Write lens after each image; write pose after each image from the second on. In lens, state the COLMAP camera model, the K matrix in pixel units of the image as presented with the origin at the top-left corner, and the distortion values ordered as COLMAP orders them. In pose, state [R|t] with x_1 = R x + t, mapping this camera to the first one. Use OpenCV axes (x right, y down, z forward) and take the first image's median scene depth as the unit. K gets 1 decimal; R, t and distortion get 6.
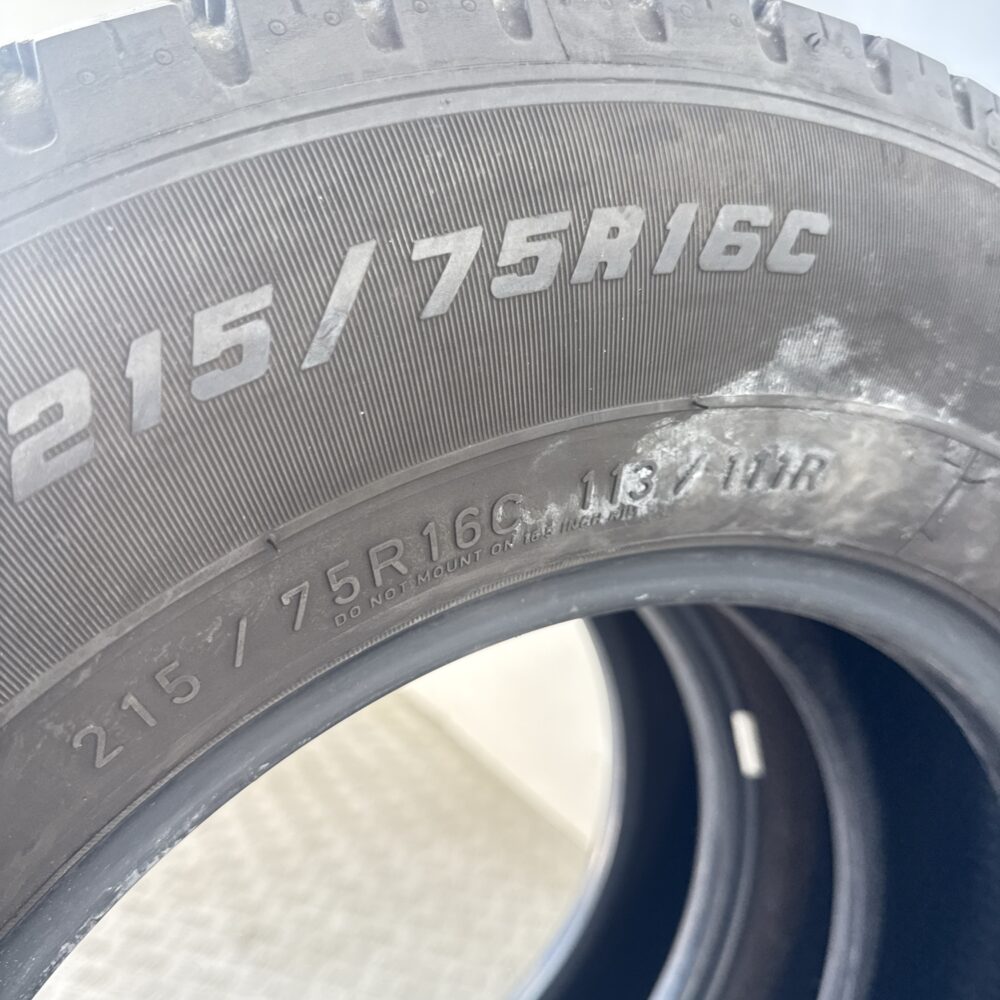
lens RADIAL K [[934.4, 0, 500.0], [0, 934.4, 500.0], [0, 0, 1]] dist [0.138456, -0.393070]
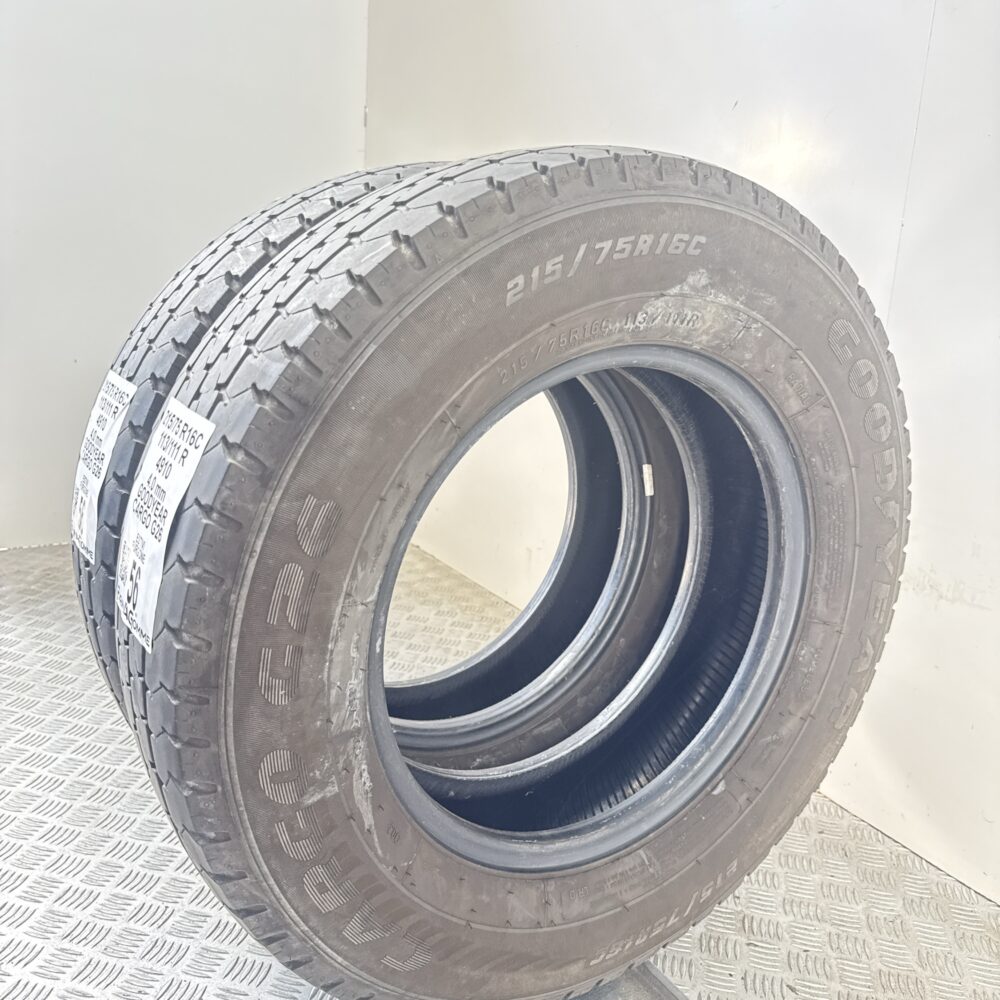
lens RADIAL K [[934.4, 0, 500.0], [0, 934.4, 500.0], [0, 0, 1]] dist [0.138456, -0.393070]
pose [[0.990444, 0.038233, 0.132508, -0.736548], [-0.052546, 0.992949, 0.106263, 0.282214], [-0.127511, -0.112210, 0.985469, -2.176716]]
